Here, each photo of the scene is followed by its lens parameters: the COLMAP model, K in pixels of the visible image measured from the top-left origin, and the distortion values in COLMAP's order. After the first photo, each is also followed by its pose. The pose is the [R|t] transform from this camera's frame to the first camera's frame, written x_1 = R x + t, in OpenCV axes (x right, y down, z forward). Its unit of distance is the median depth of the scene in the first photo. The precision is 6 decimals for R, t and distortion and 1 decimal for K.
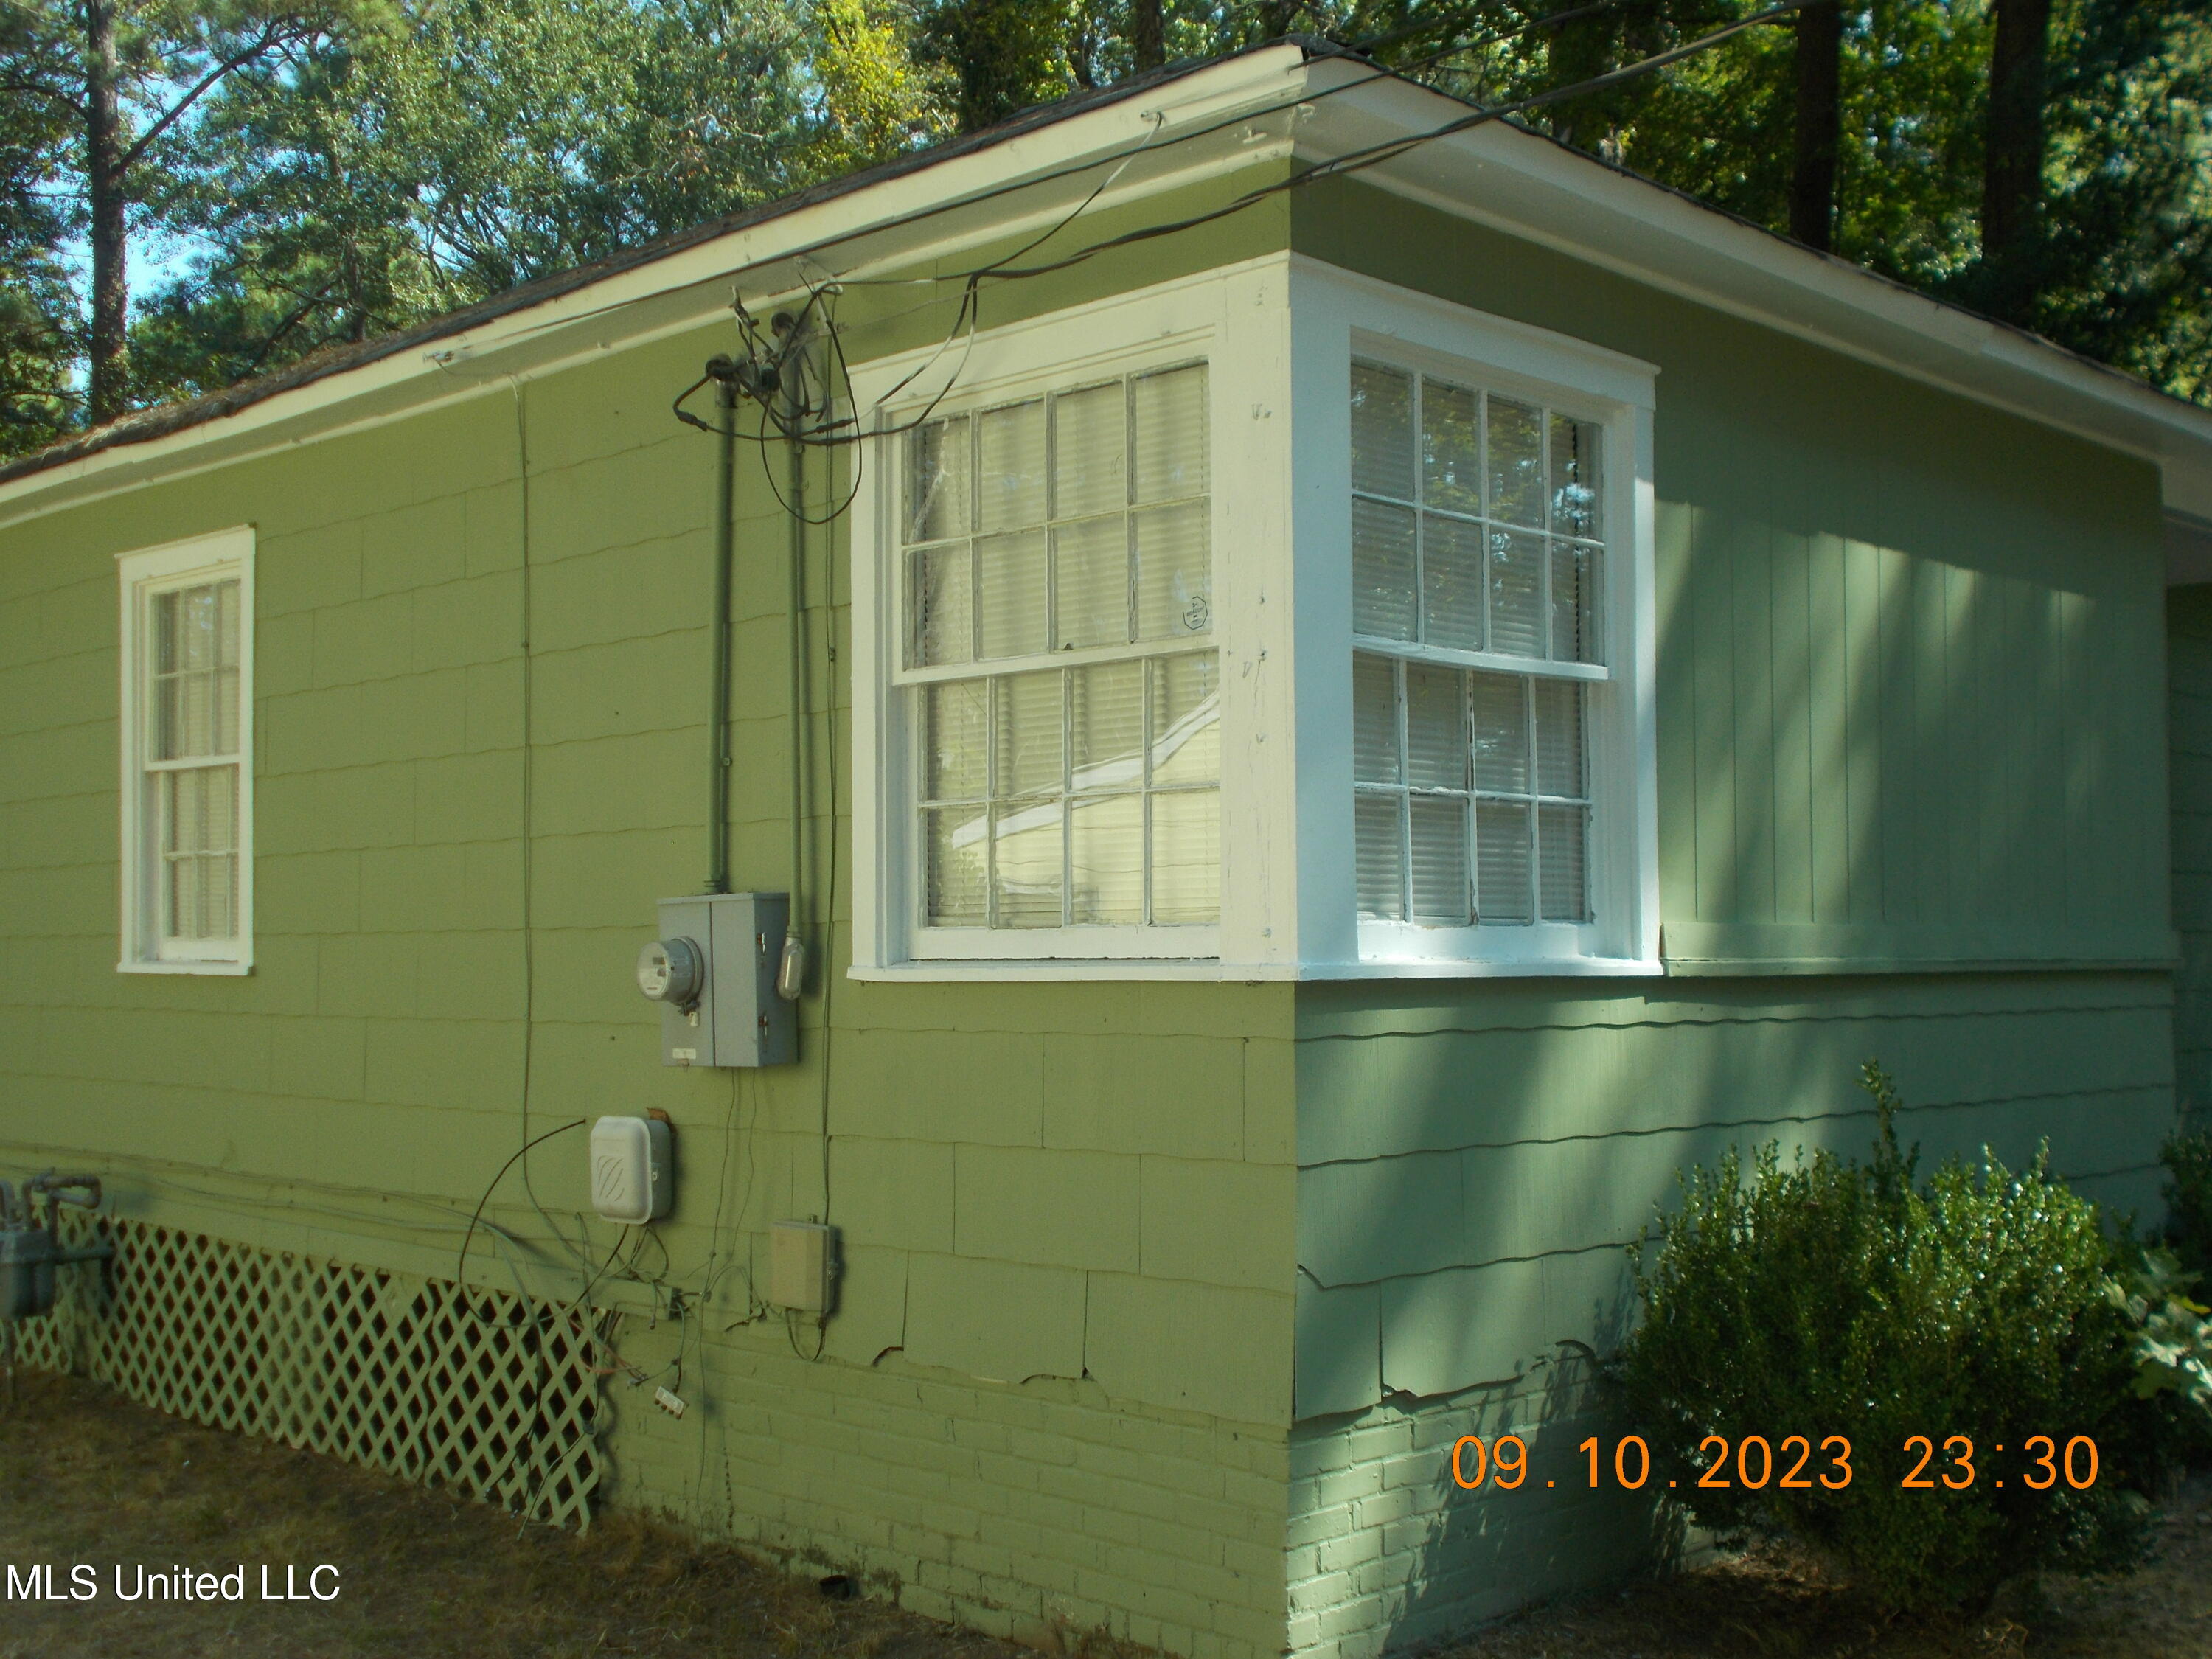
lens RADIAL K [[2457.5, 0, 1106.0], [0, 2457.5, 829.5], [0, 0, 1]] dist [0.092287, 0.000892]
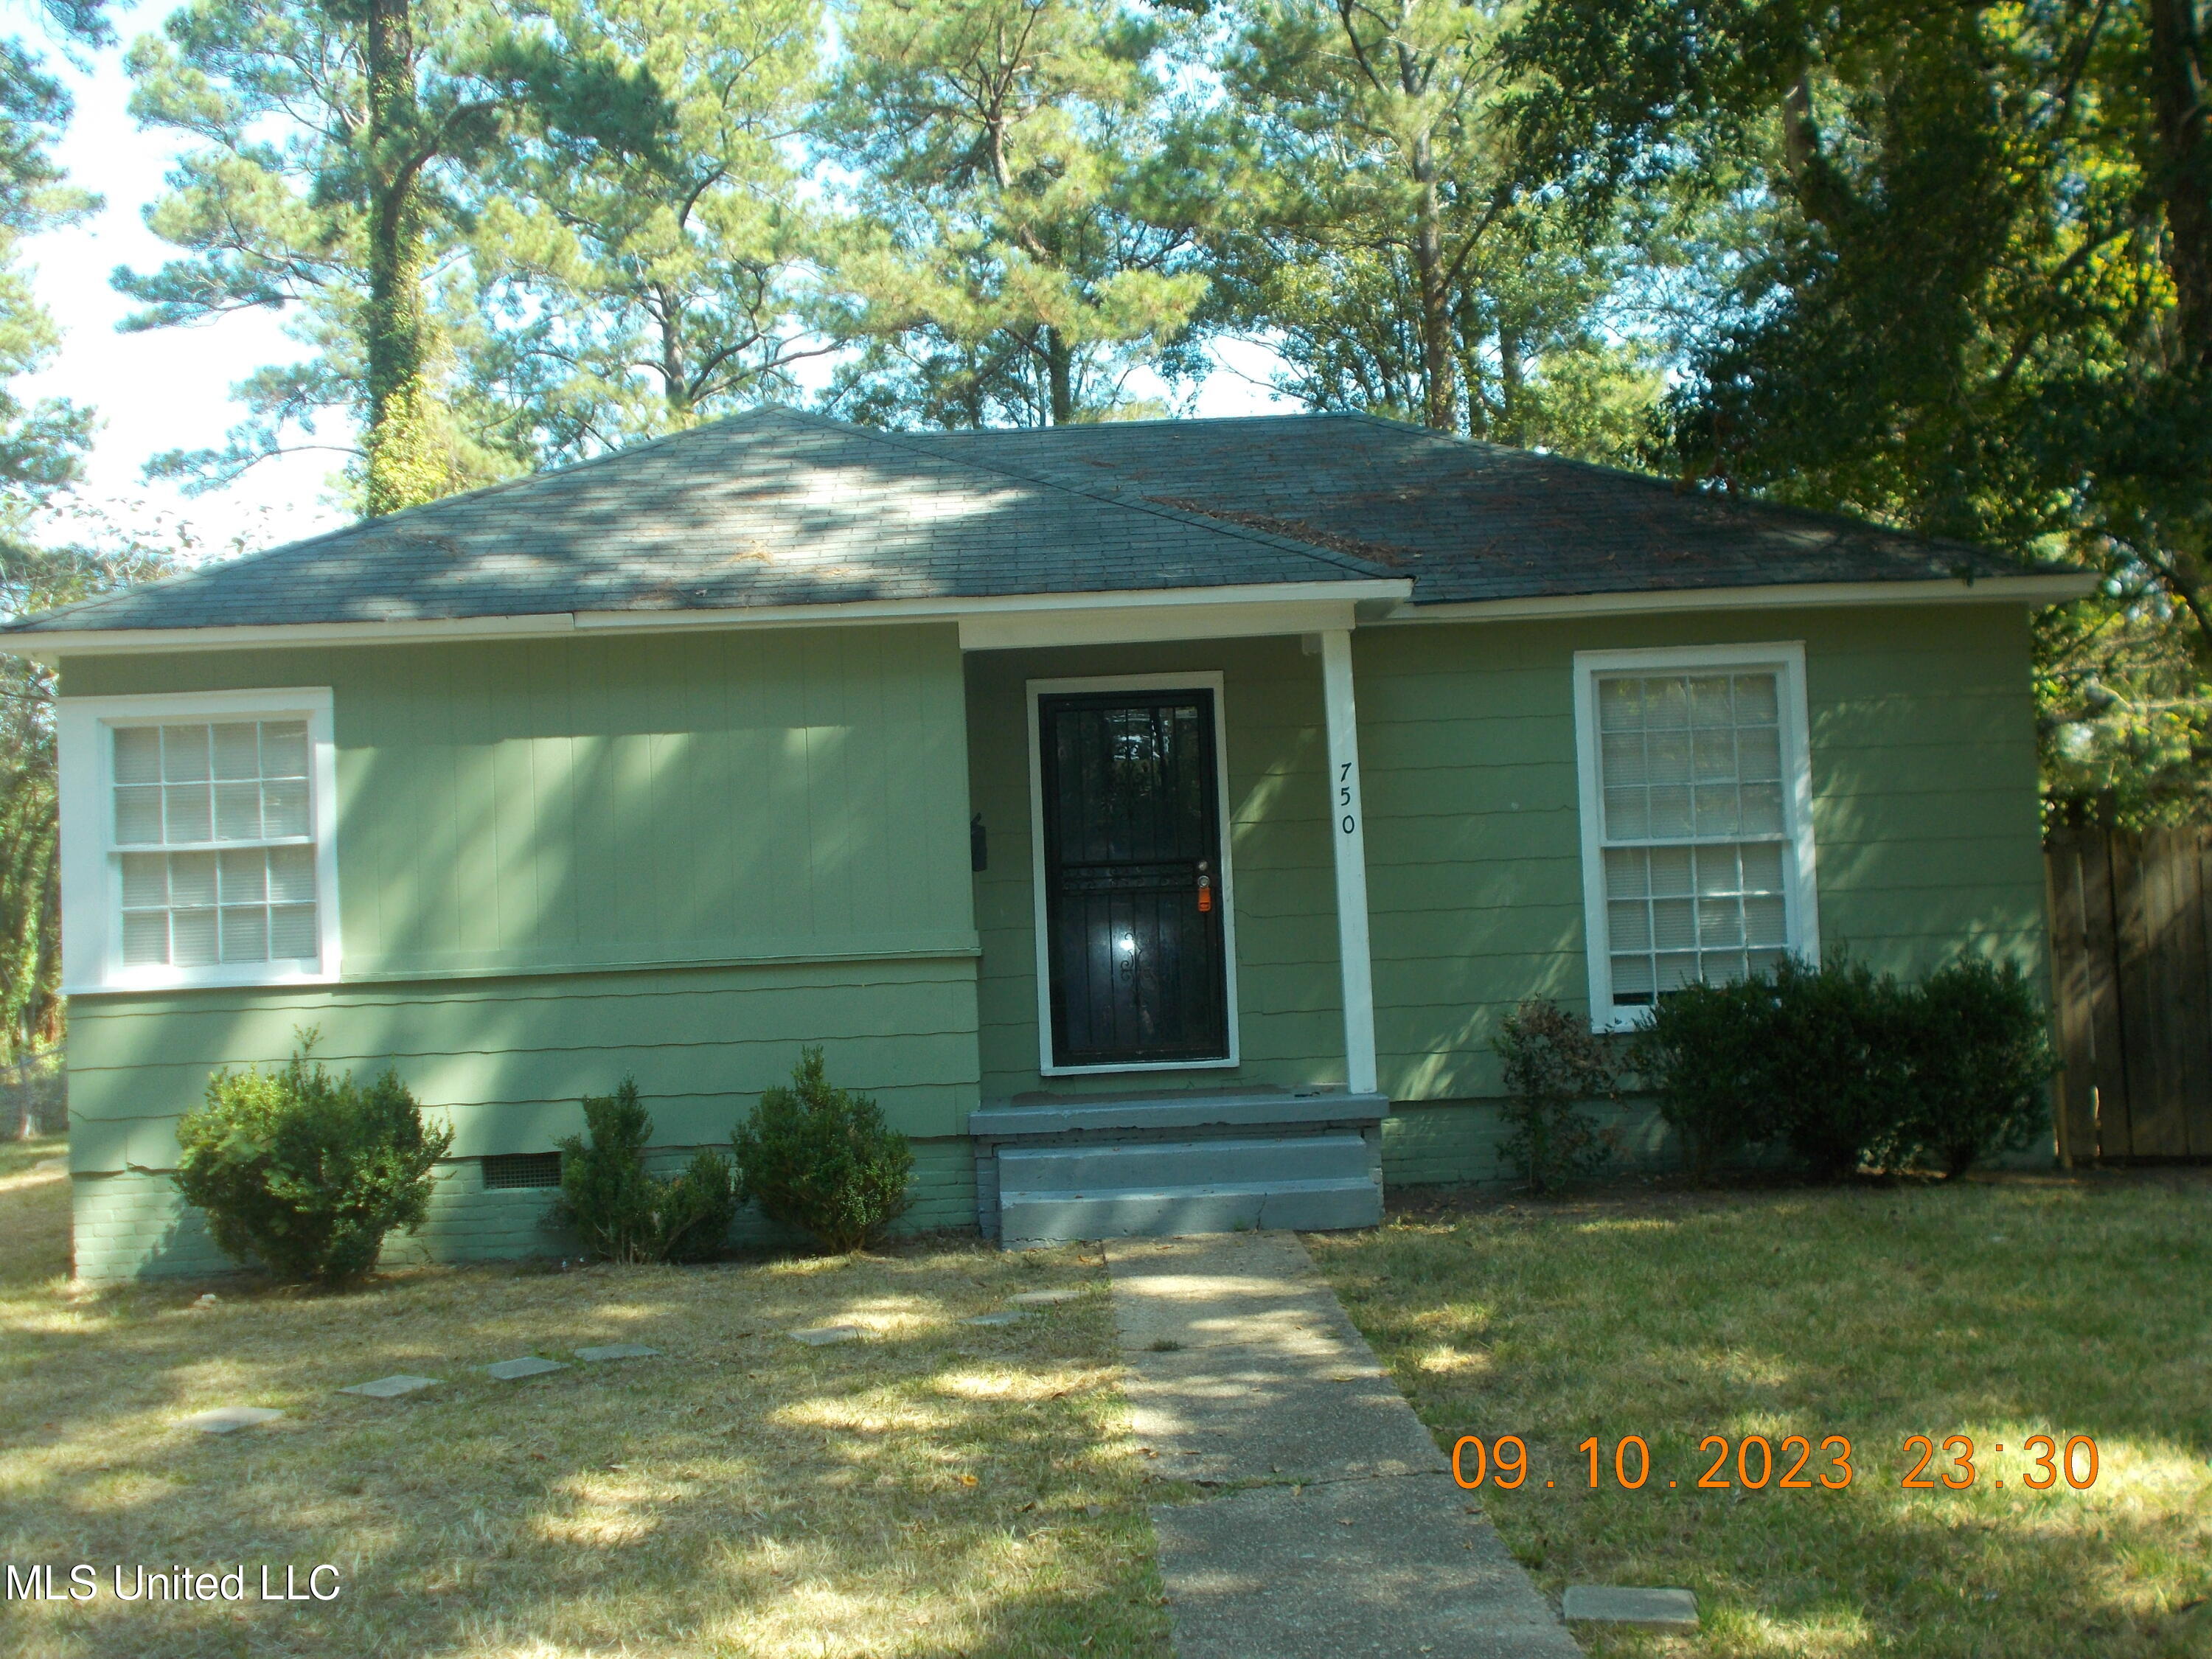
lens RADIAL K [[2457.5, 0, 1106.0], [0, 2457.5, 829.5], [0, 0, 1]] dist [0.092287, 0.000892]
pose [[0.647083, -0.085048, -0.757661, 2.230433], [0.073356, 0.996093, -0.049162, 0.081271], [0.758882, -0.023767, 0.650794, 0.140075]]
